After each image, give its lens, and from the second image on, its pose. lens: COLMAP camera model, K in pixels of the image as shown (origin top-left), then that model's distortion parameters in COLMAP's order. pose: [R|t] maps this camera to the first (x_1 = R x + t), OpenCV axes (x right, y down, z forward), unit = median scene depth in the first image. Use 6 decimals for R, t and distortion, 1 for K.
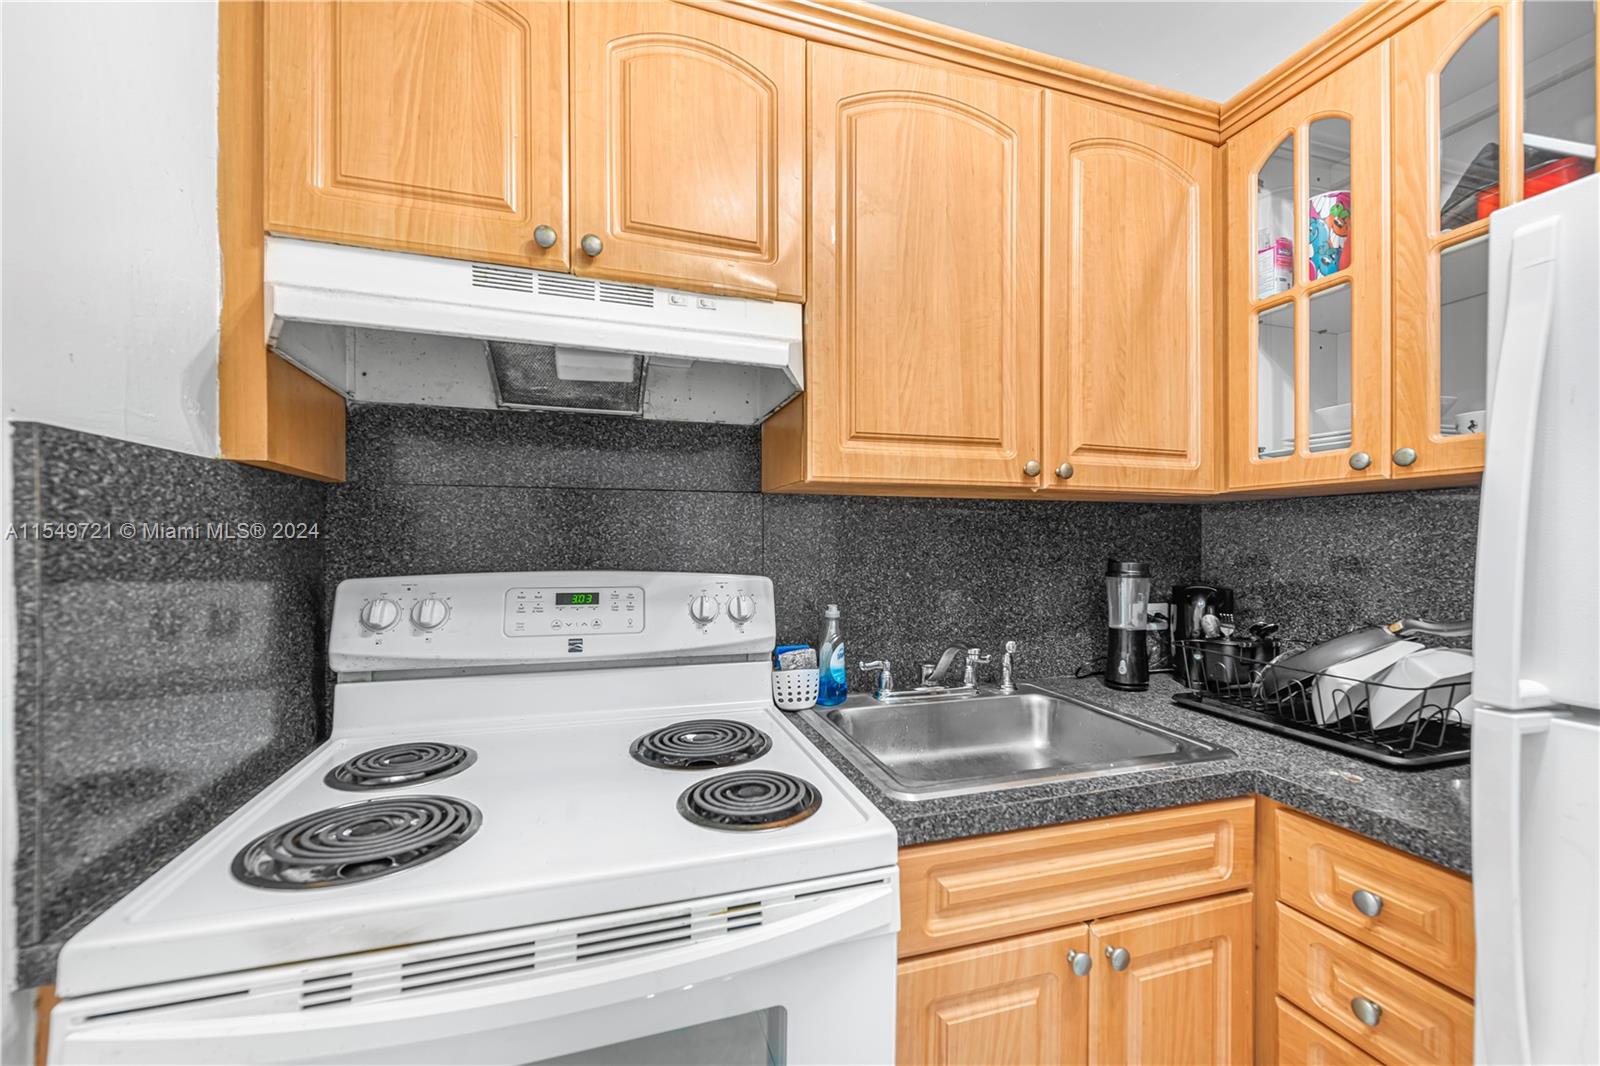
lens RADIAL K [[641.2, 0, 803.6], [0, 641.2, 539.1], [0, 0, 1]] dist [0.001755, 0.000581]
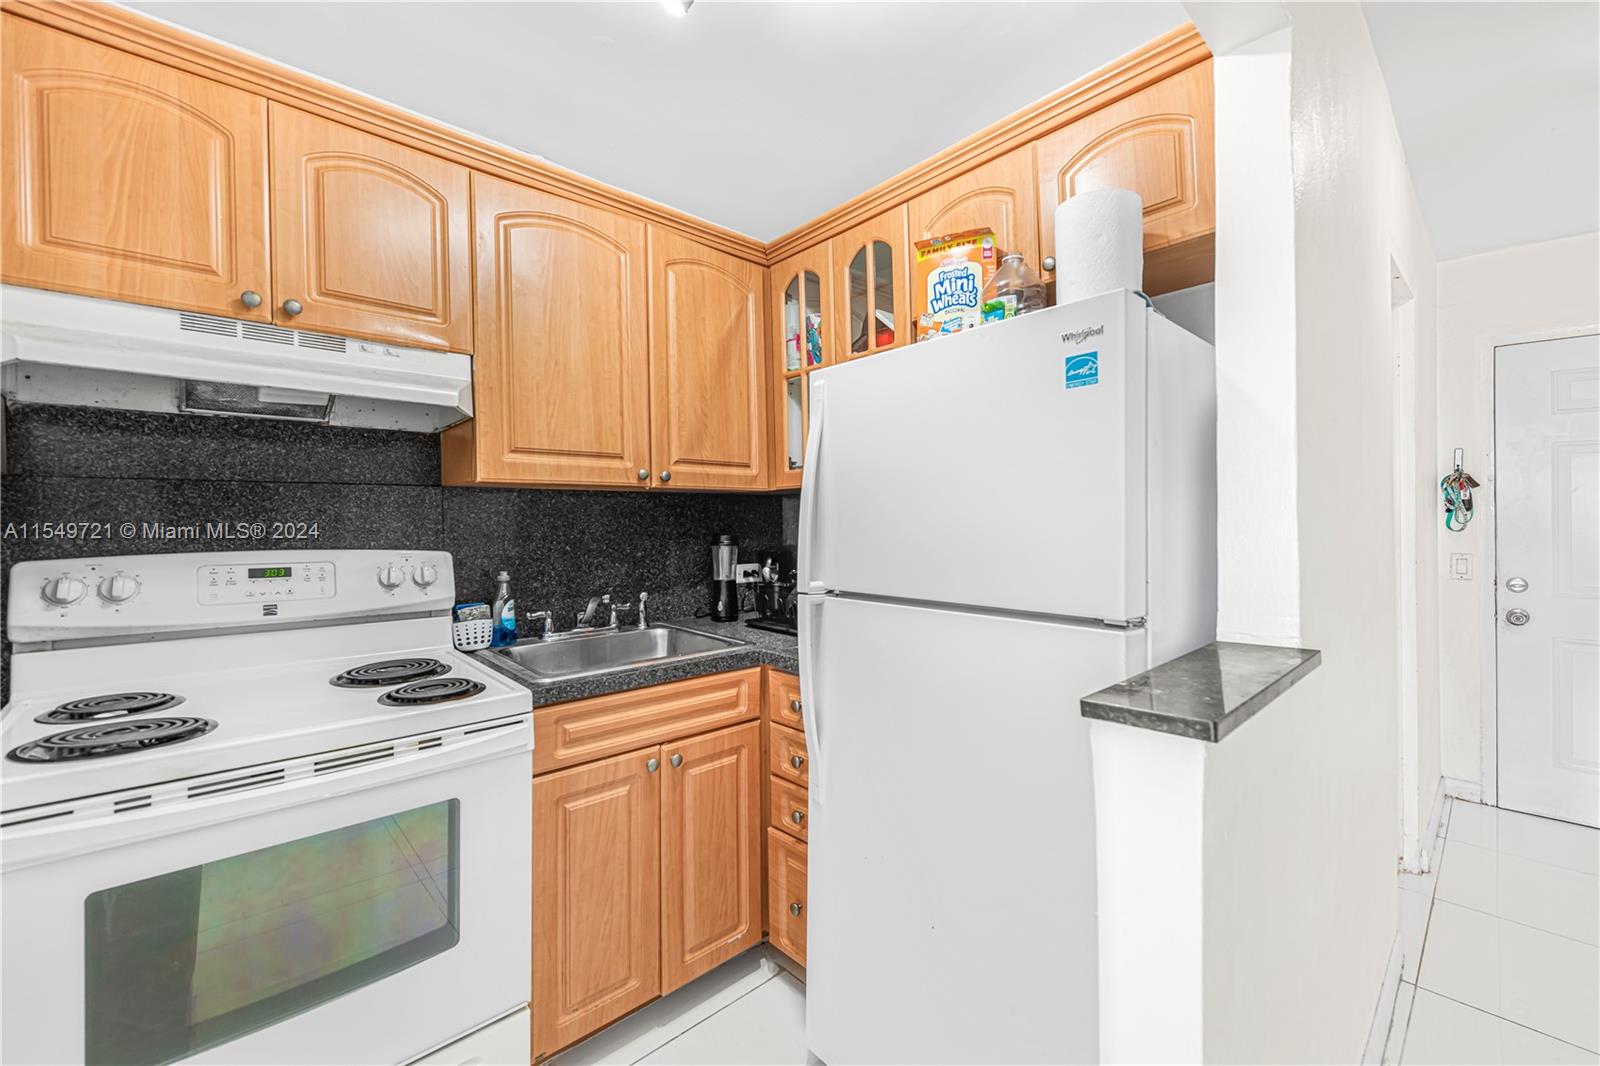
lens RADIAL K [[651.1, 0, 790.9], [0, 651.1, 526.5], [0, 0, 1]] dist [0.015530, -0.002057]
pose [[0.913960, -0.013946, 0.405564, 0.052205], [0.010332, 0.999885, 0.011099, 0.001034], [-0.405673, -0.005954, 0.913999, -0.596024]]
